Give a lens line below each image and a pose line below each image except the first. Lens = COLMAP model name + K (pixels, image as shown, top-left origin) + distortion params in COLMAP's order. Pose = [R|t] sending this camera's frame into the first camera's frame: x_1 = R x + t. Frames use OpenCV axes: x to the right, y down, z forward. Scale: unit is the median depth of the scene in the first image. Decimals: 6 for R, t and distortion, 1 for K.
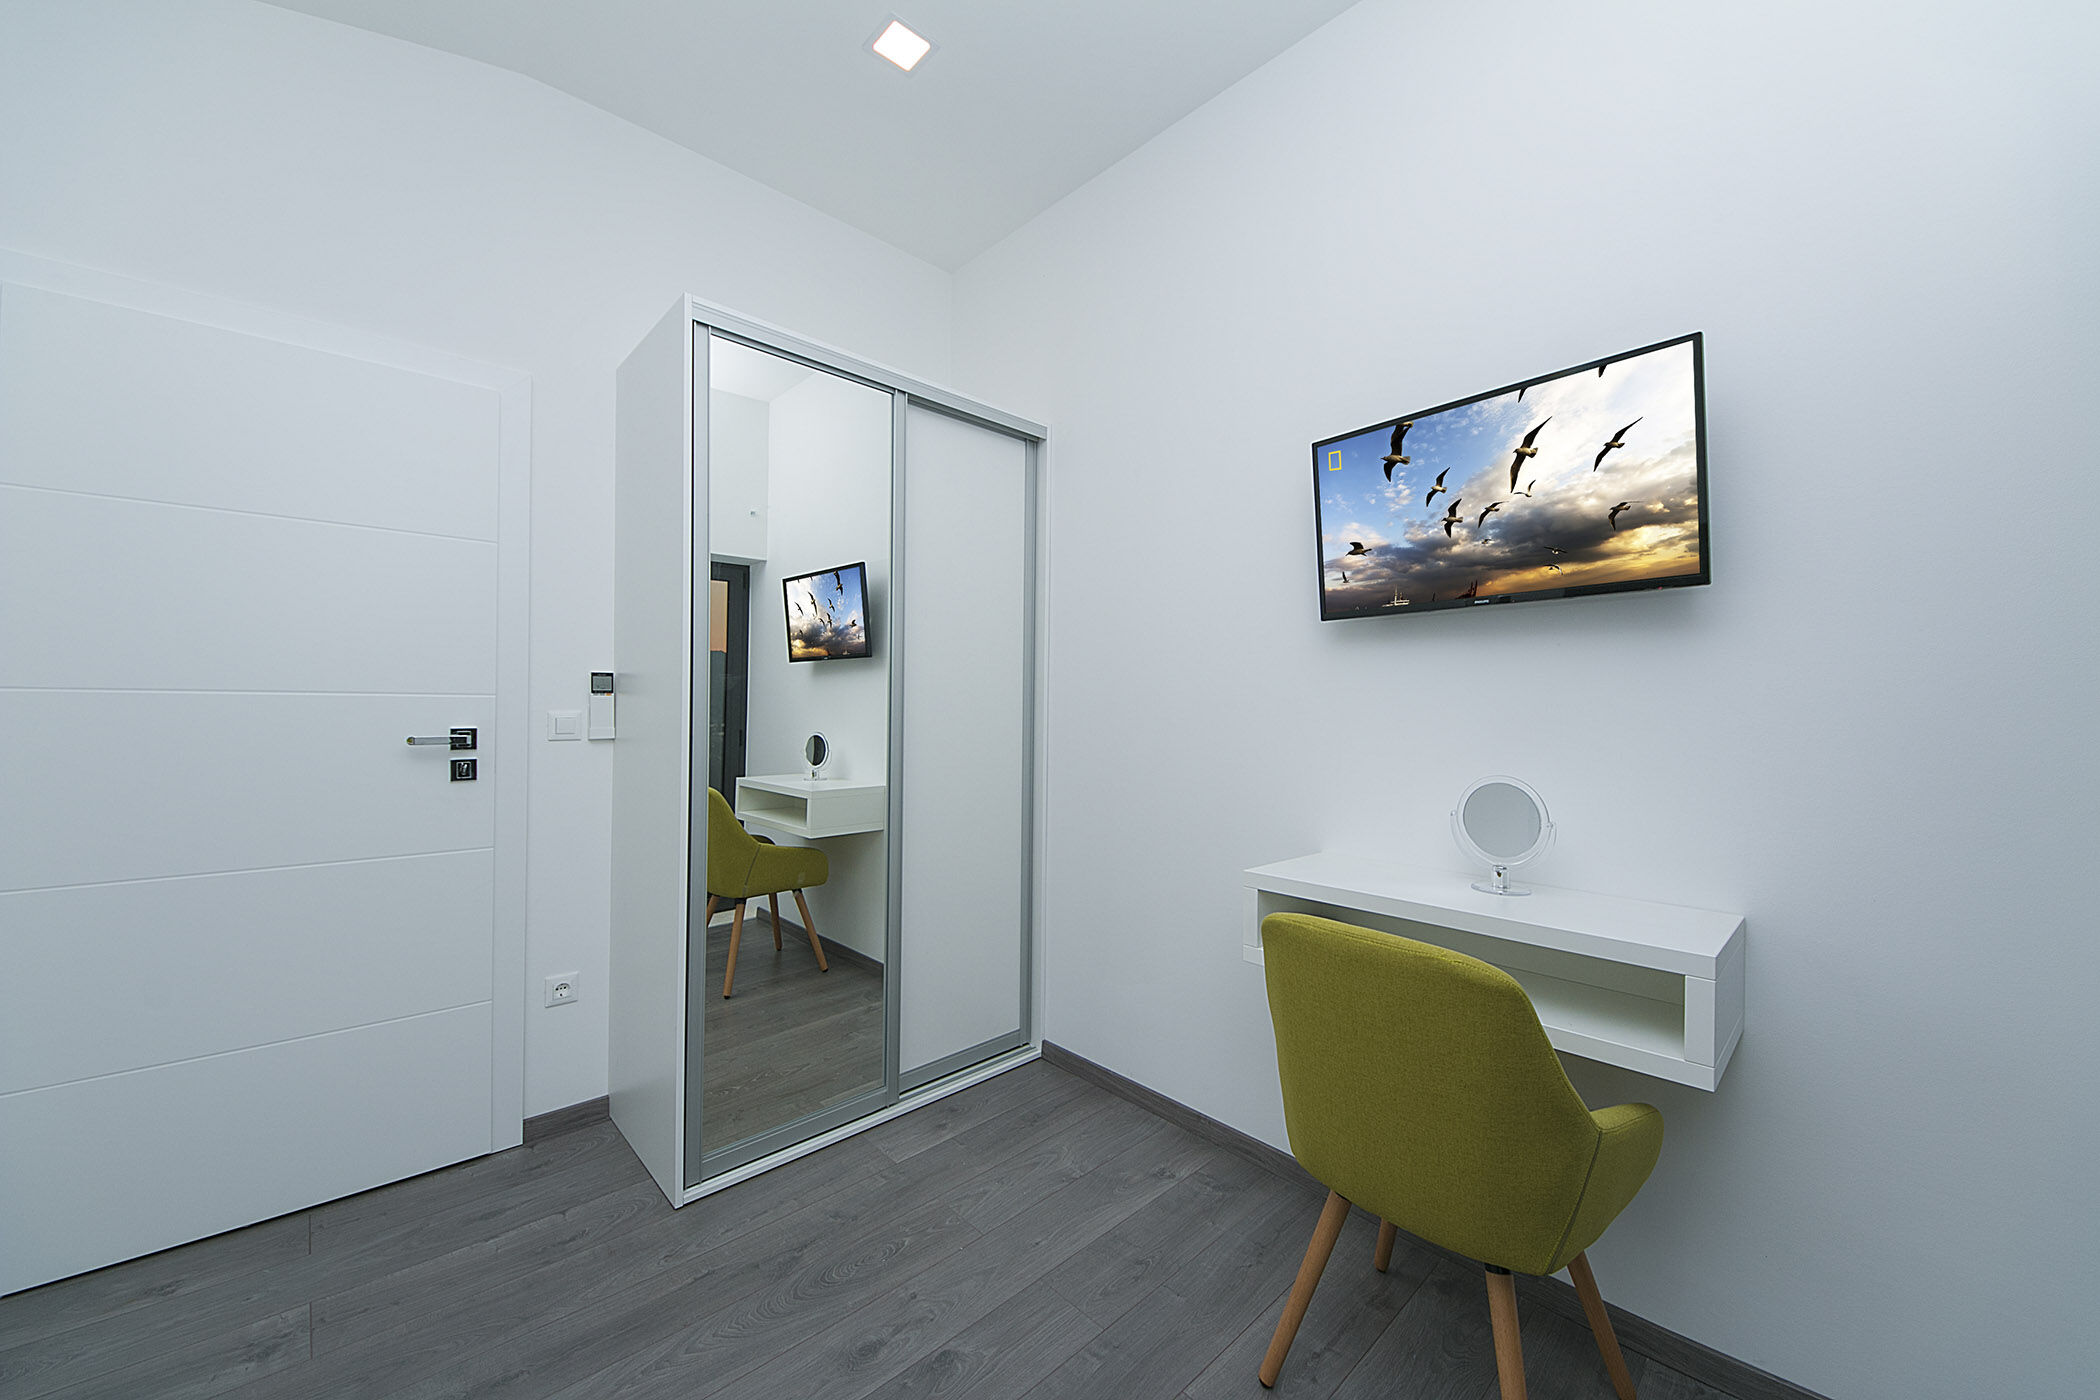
lens RADIAL K [[775.9, 0, 1042.2], [0, 775.9, 703.9], [0, 0, 1]] dist [-0.003489, -0.000300]
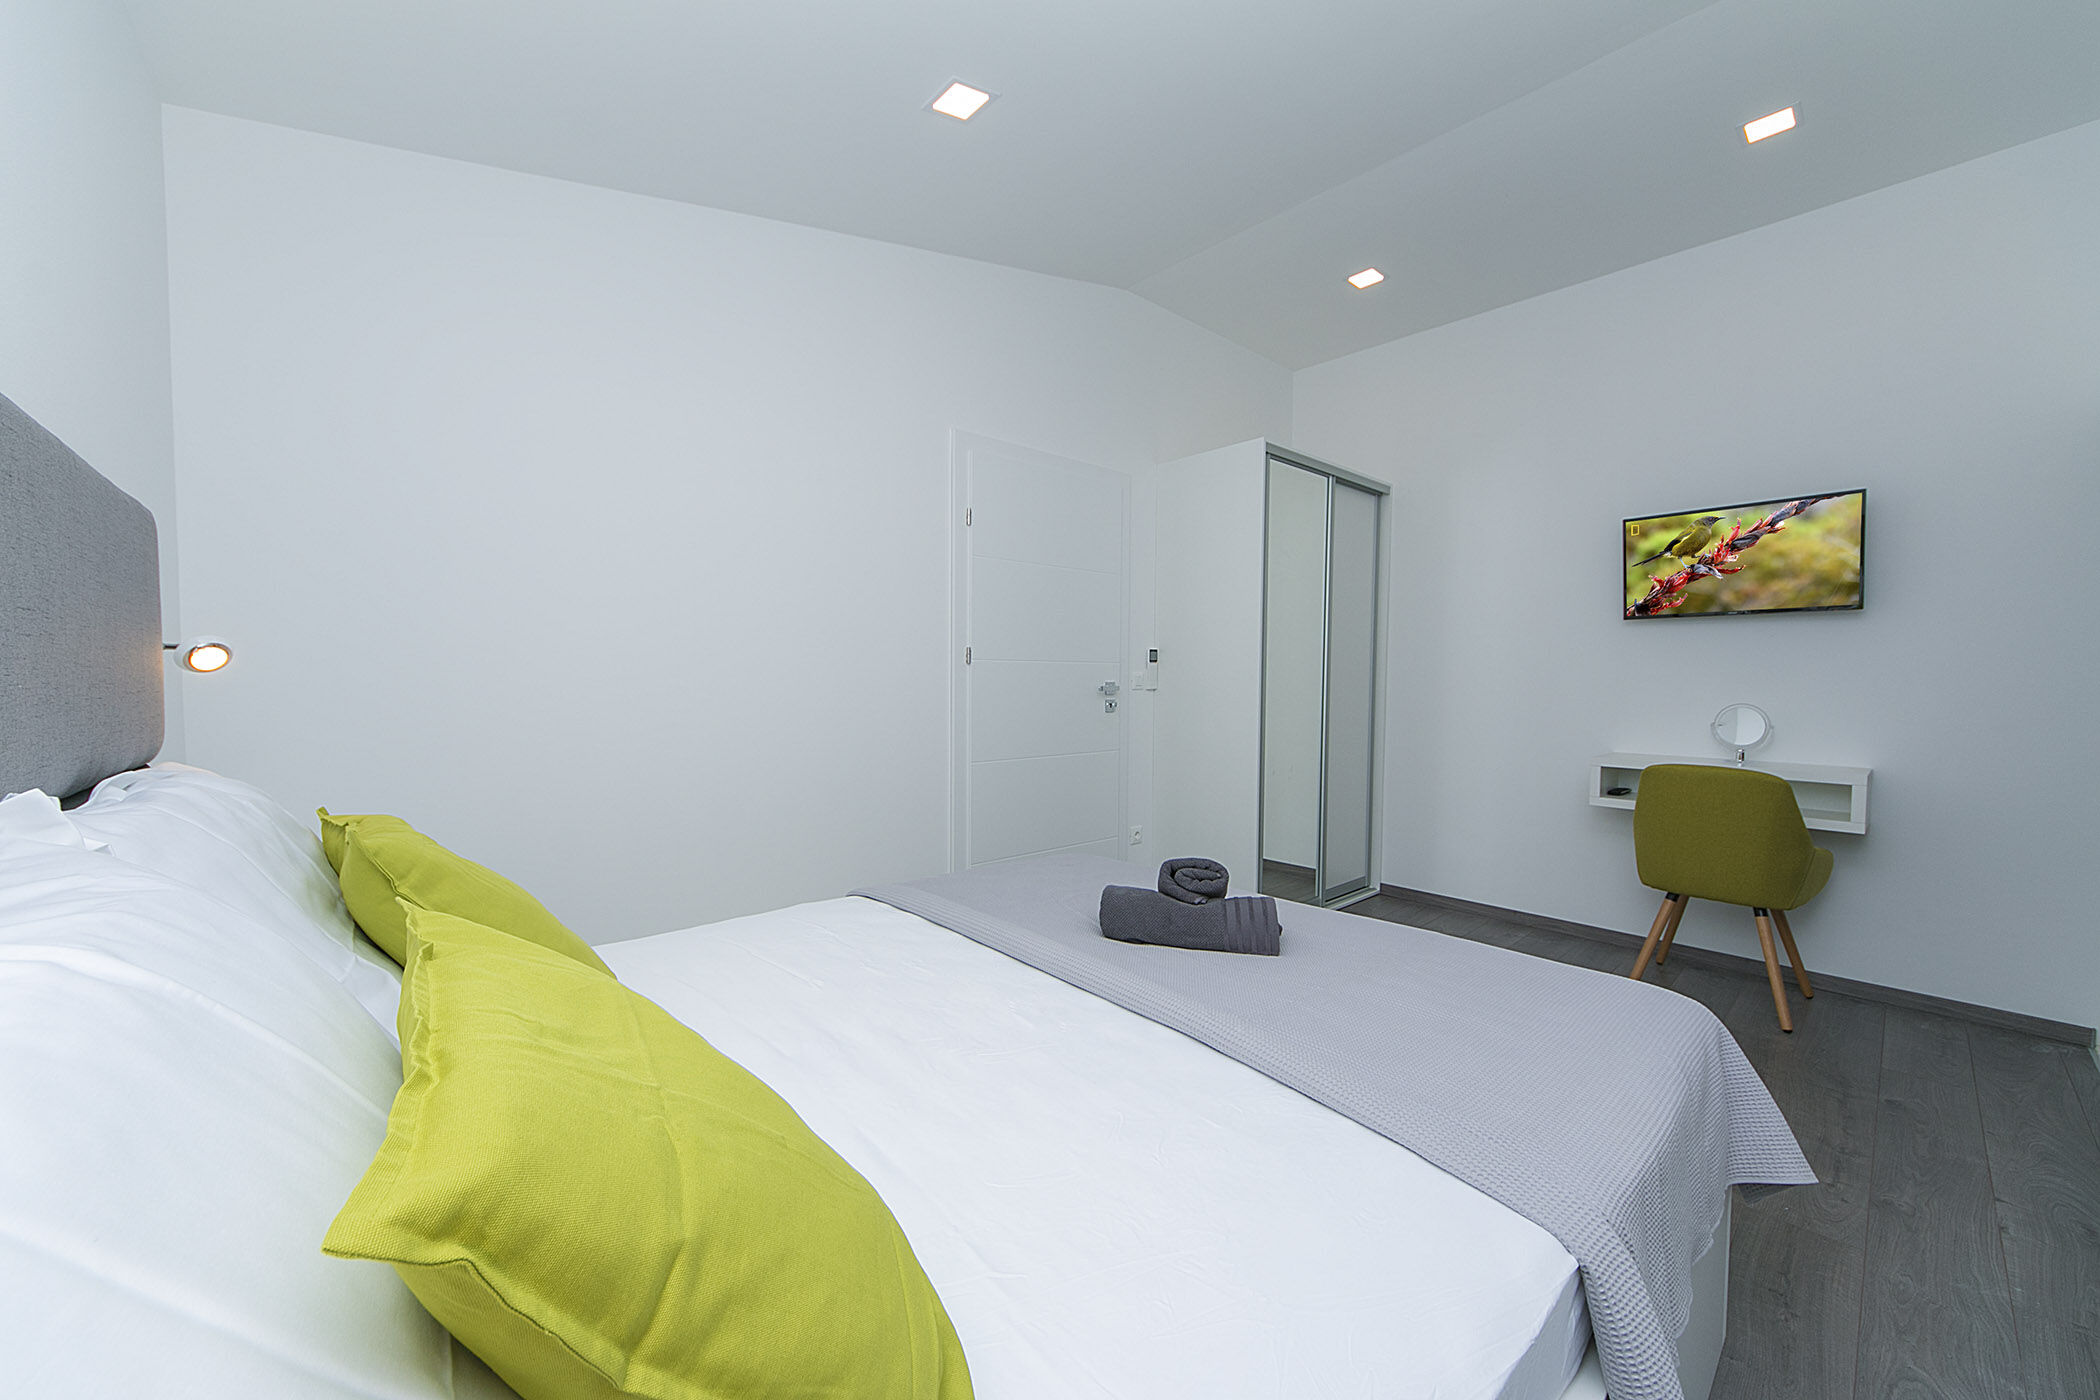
lens RADIAL K [[775.9, 0, 1054.6], [0, 775.9, 702.3], [0, 0, 1]] dist [-0.003489, -0.000300]
pose [[0.999228, -0.002270, -0.039212, -0.800457], [0.004143, 0.998851, 0.047745, -0.008532], [0.039059, -0.047871, 0.998090, -0.761578]]
